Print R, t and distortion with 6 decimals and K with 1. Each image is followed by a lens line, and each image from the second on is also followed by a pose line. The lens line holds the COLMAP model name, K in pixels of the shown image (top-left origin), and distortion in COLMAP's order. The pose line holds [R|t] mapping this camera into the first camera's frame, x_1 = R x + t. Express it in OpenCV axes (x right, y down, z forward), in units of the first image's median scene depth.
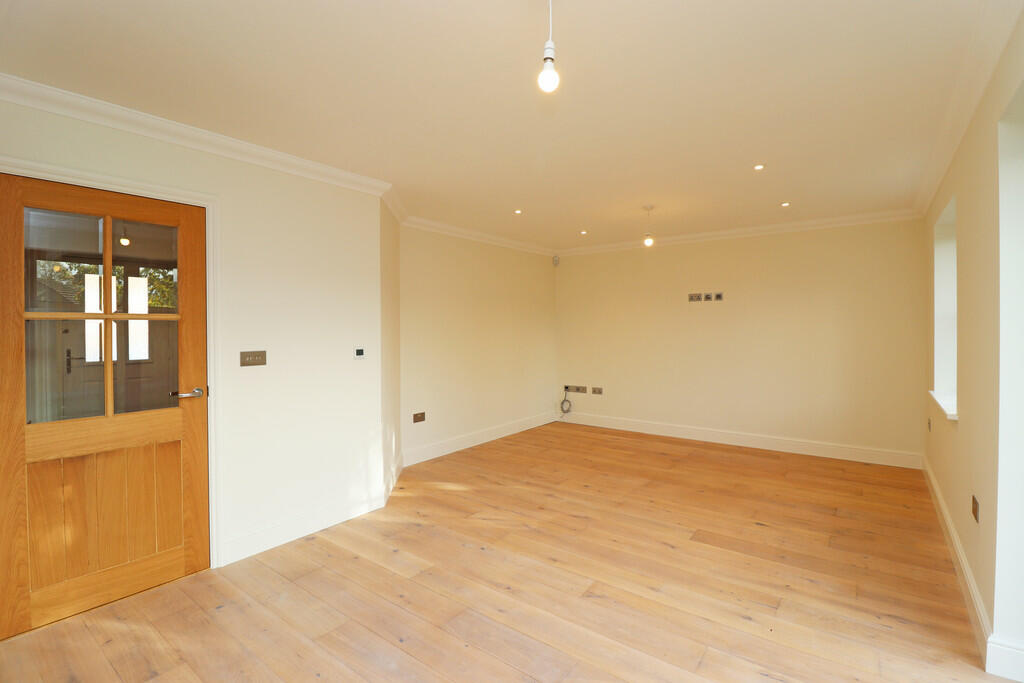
lens RADIAL K [[474.9, 0, 517.4], [0, 474.9, 330.8], [0, 0, 1]] dist [-0.005358, -0.009787]
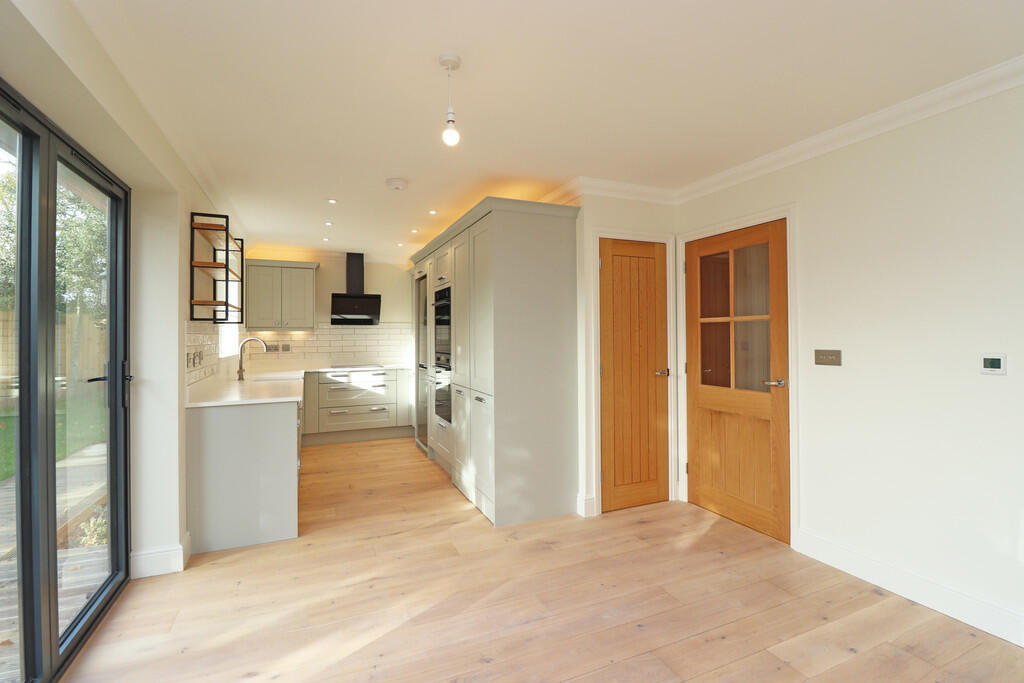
lens RADIAL K [[474.9, 0, 519.3], [0, 474.9, 331.7], [0, 0, 1]] dist [-0.005358, -0.009787]
pose [[-0.487511, 0.001624, -0.873115, 0.414958], [0.003071, 0.999995, 0.000145, 0.003119], [0.873111, -0.002610, -0.487514, 0.669021]]
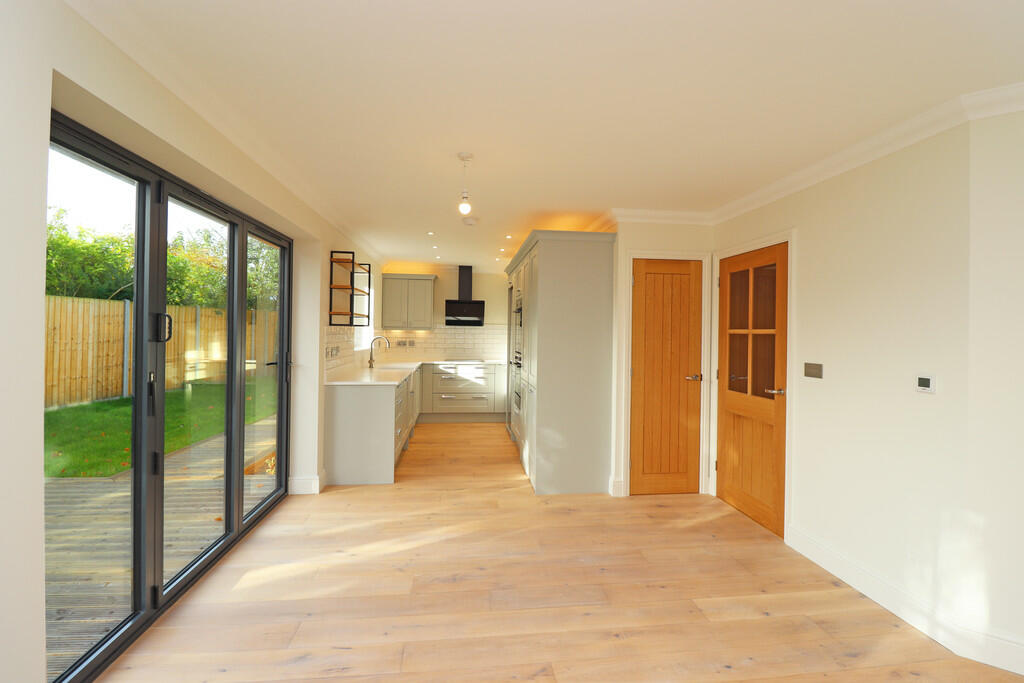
lens RADIAL K [[474.9, 0, 519.2], [0, 474.9, 331.1], [0, 0, 1]] dist [-0.005358, -0.009787]
pose [[-0.720623, -0.005646, -0.693304, 0.458478], [-0.015832, 0.999840, 0.008313, -0.019607], [0.693146, 0.016967, -0.720597, 0.943244]]
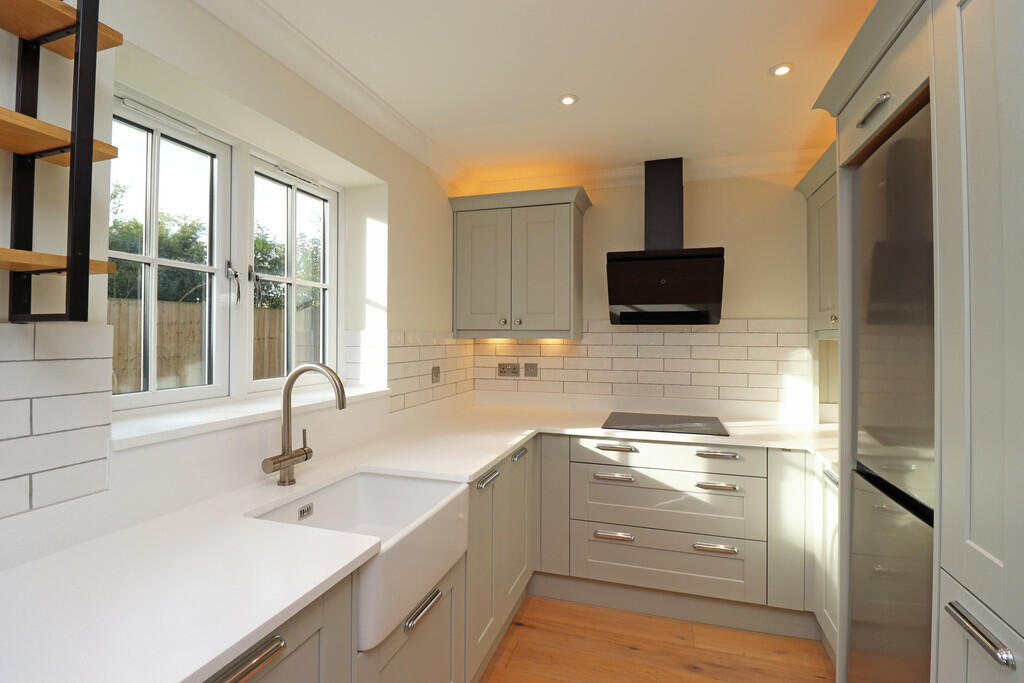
lens RADIAL K [[474.9, 0, 516.8], [0, 474.9, 331.0], [0, 0, 1]] dist [-0.005358, -0.009787]
pose [[-0.944125, -0.001199, -0.329586, -0.283638], [-0.000563, 0.999998, -0.002025, -0.009779], [0.329588, -0.001727, -0.944123, -0.010147]]
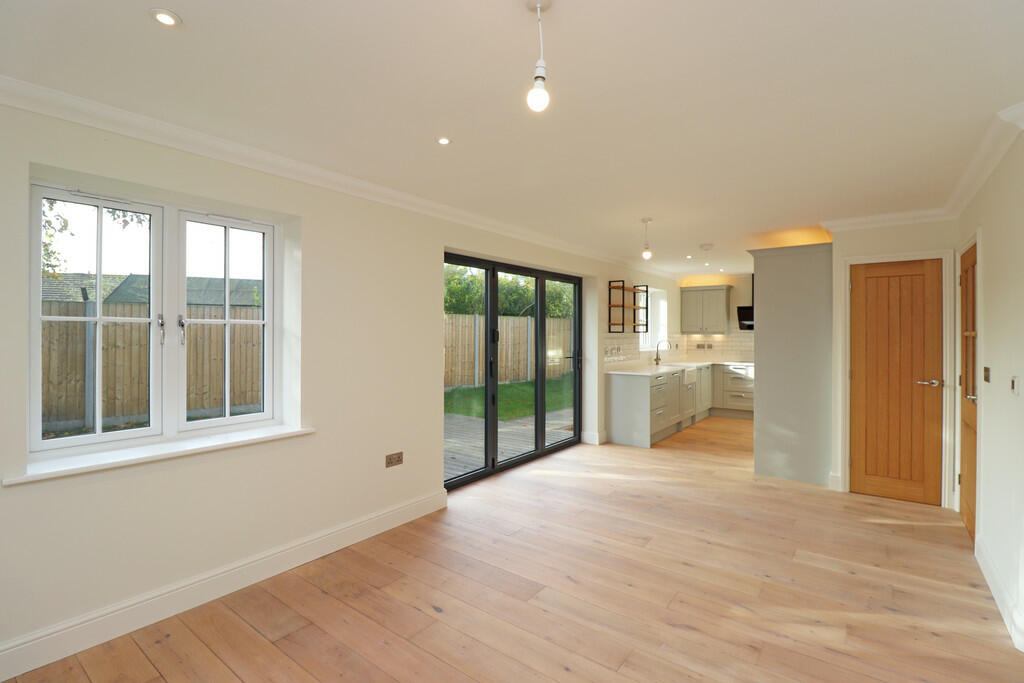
lens RADIAL K [[474.9, 0, 516.9], [0, 474.9, 331.2], [0, 0, 1]] dist [-0.005358, -0.009787]
pose [[-0.999985, 0.003966, 0.003809, 0.316703], [0.003987, 0.999977, 0.005556, -0.031388], [-0.003787, 0.005571, -0.999977, 1.446978]]
